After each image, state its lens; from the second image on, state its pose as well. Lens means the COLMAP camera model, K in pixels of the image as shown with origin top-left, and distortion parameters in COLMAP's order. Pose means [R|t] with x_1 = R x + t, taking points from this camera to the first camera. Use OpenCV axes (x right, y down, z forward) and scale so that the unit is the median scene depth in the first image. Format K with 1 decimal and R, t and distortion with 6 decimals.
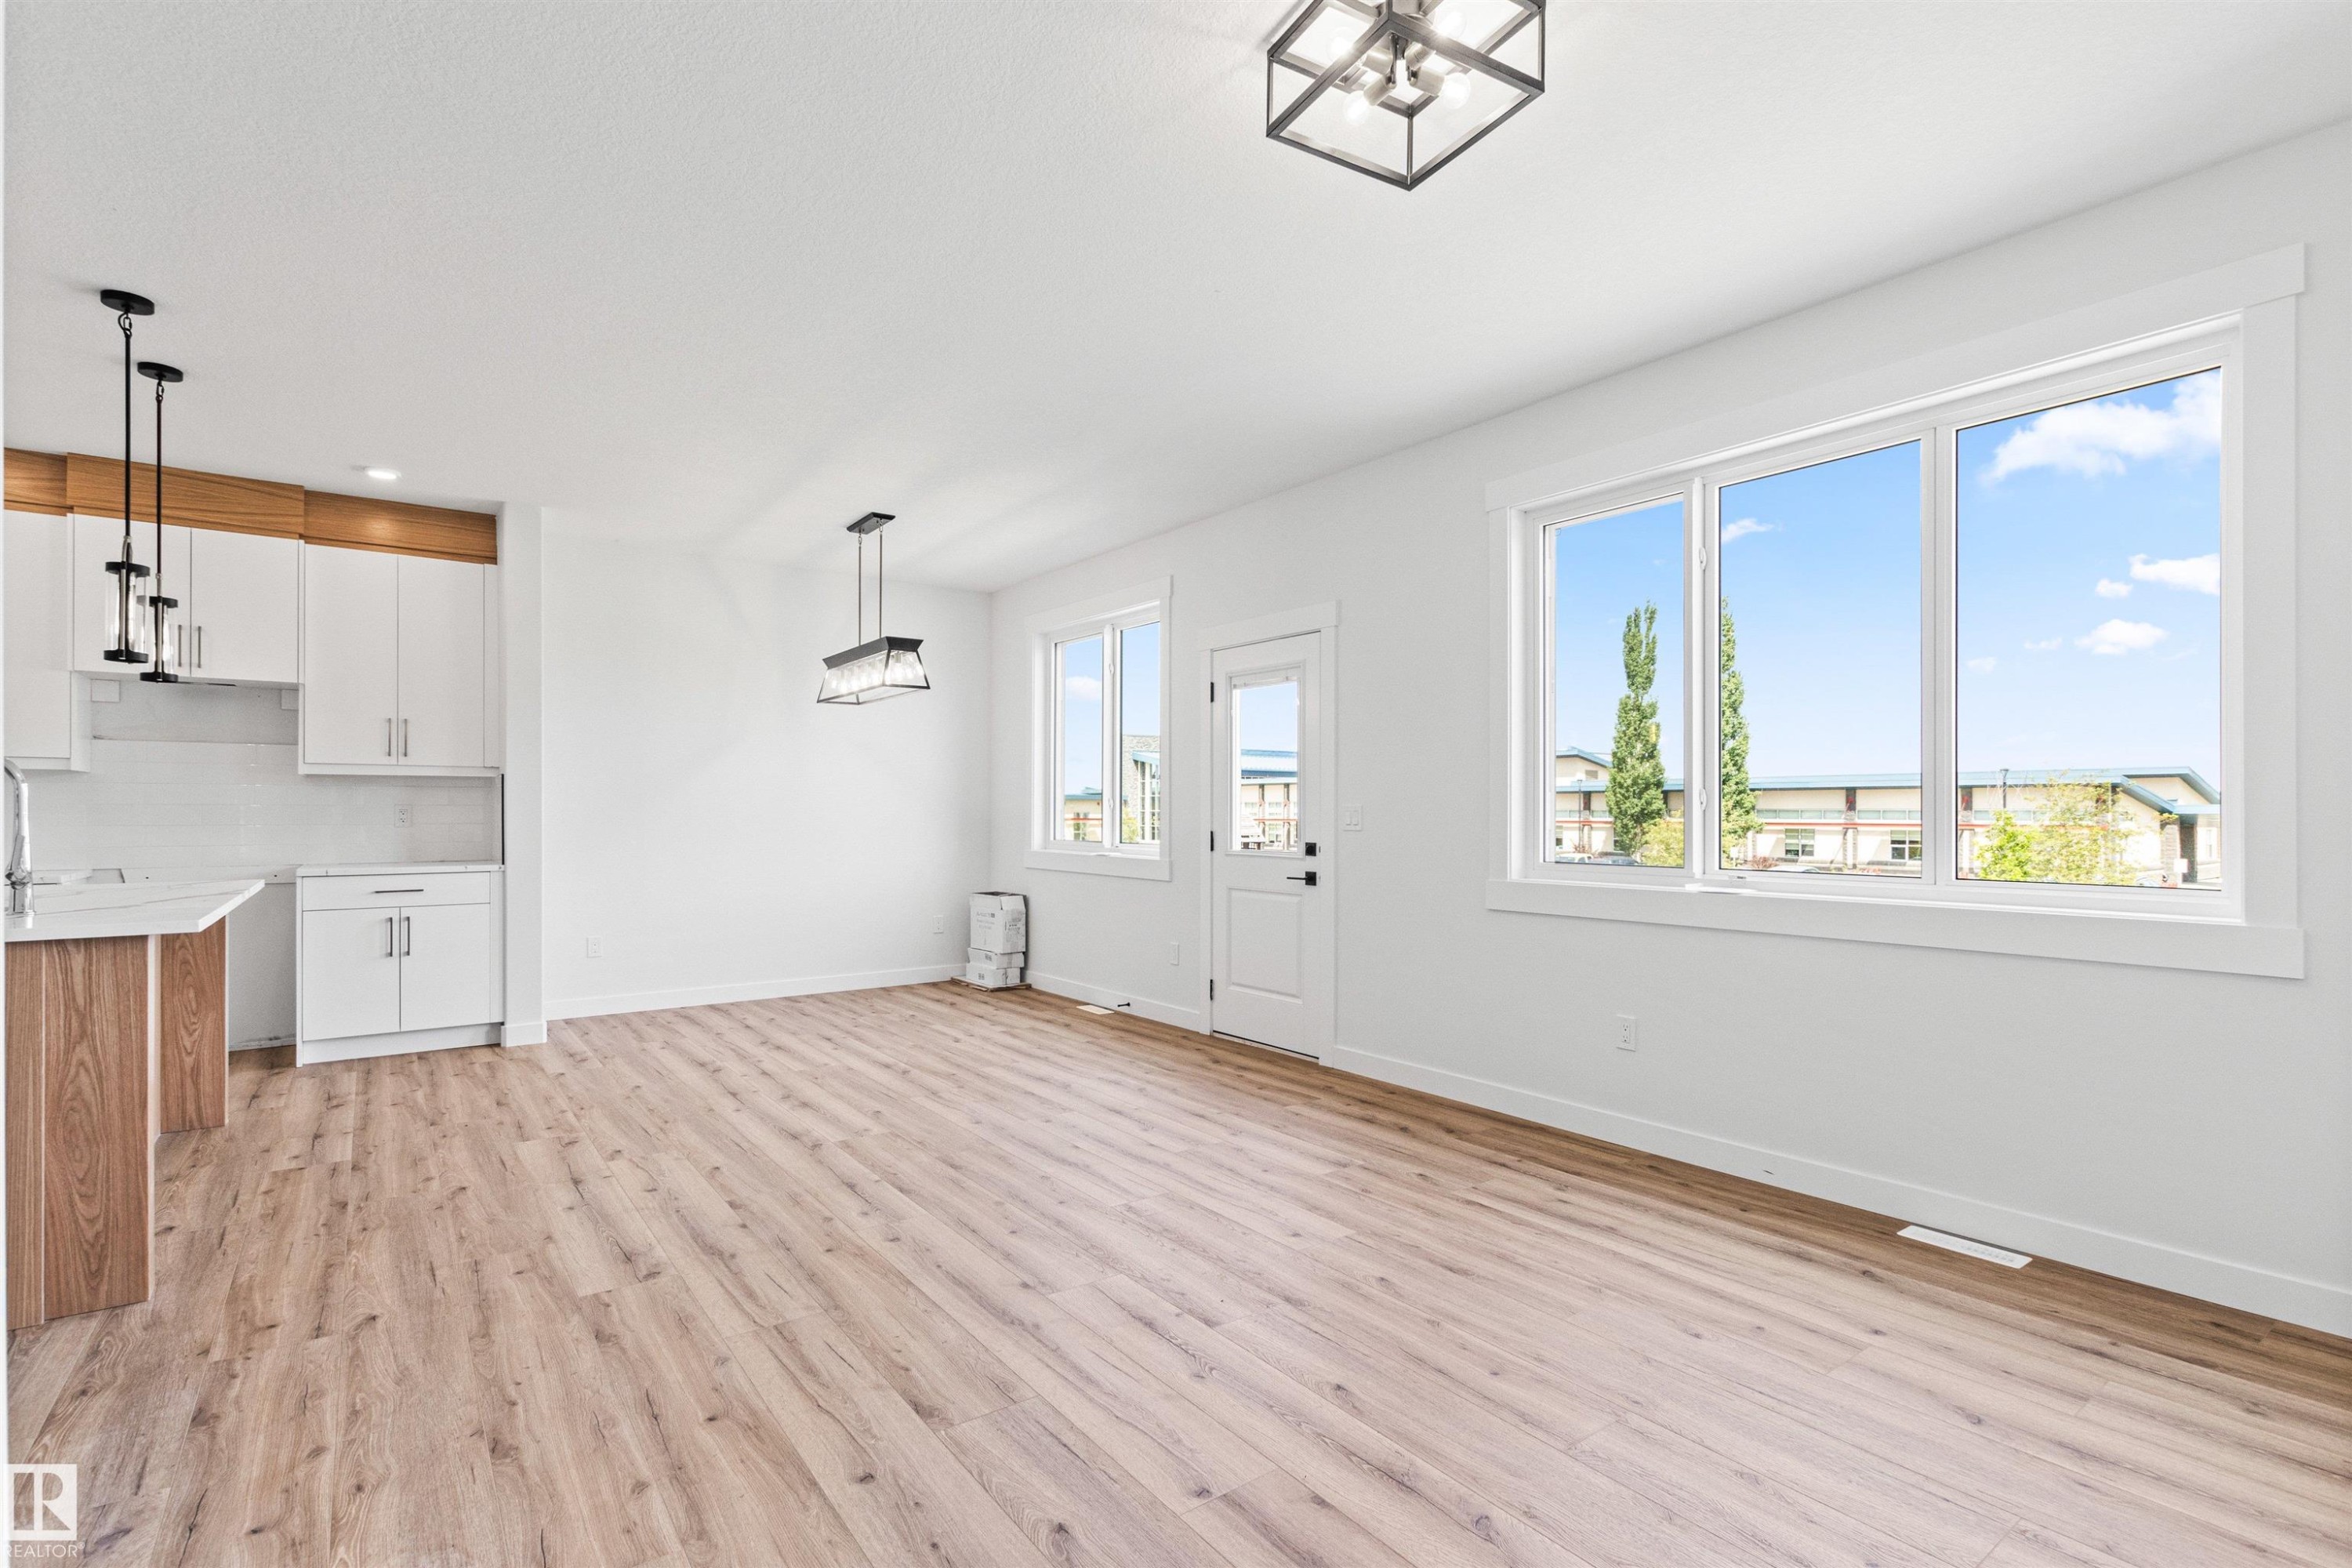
lens RADIAL K [[1085.1, 0, 1186.9], [0, 1085.1, 813.3], [0, 0, 1]] dist [-0.004667, 0.001748]
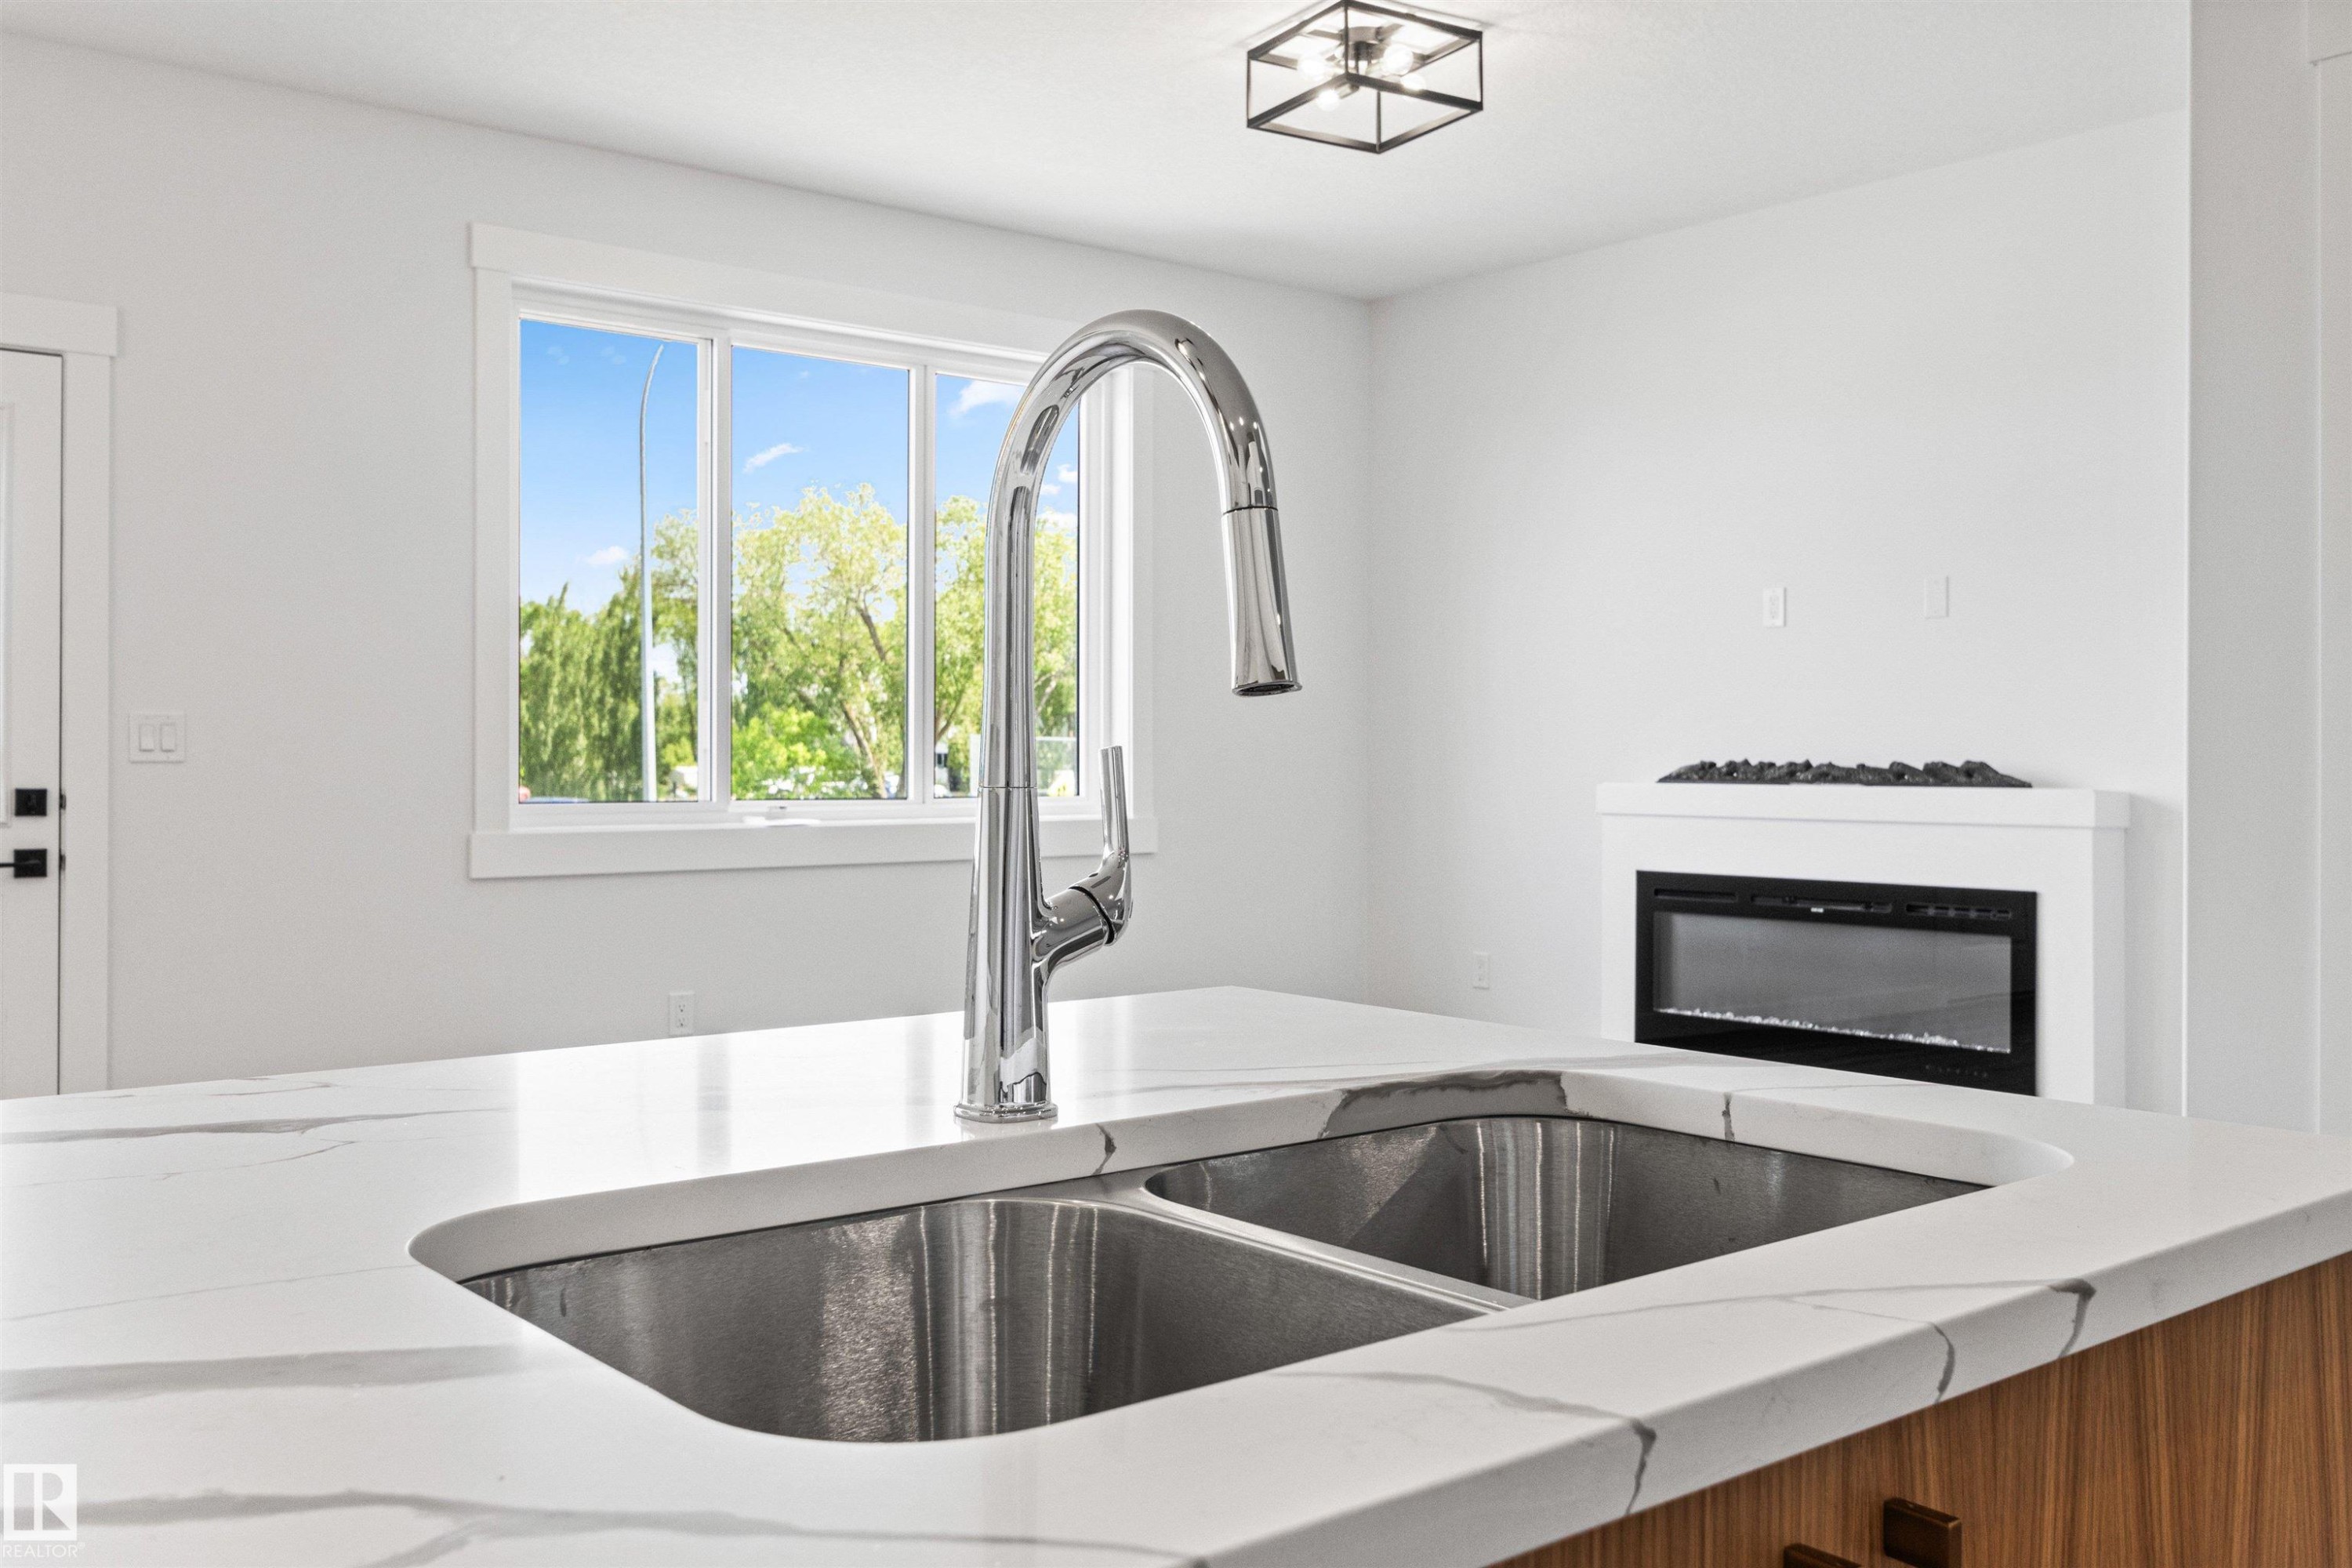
lens RADIAL K [[2054.8, 0, 1167.6], [0, 2054.8, 763.5], [0, 0, 1]] dist [-0.006435, -0.000573]
pose [[-0.036799, -0.005531, 0.999307, -1.135723], [-0.000900, 0.999984, 0.005502, 0.014979], [-0.999322, -0.000697, -0.036803, 0.748691]]
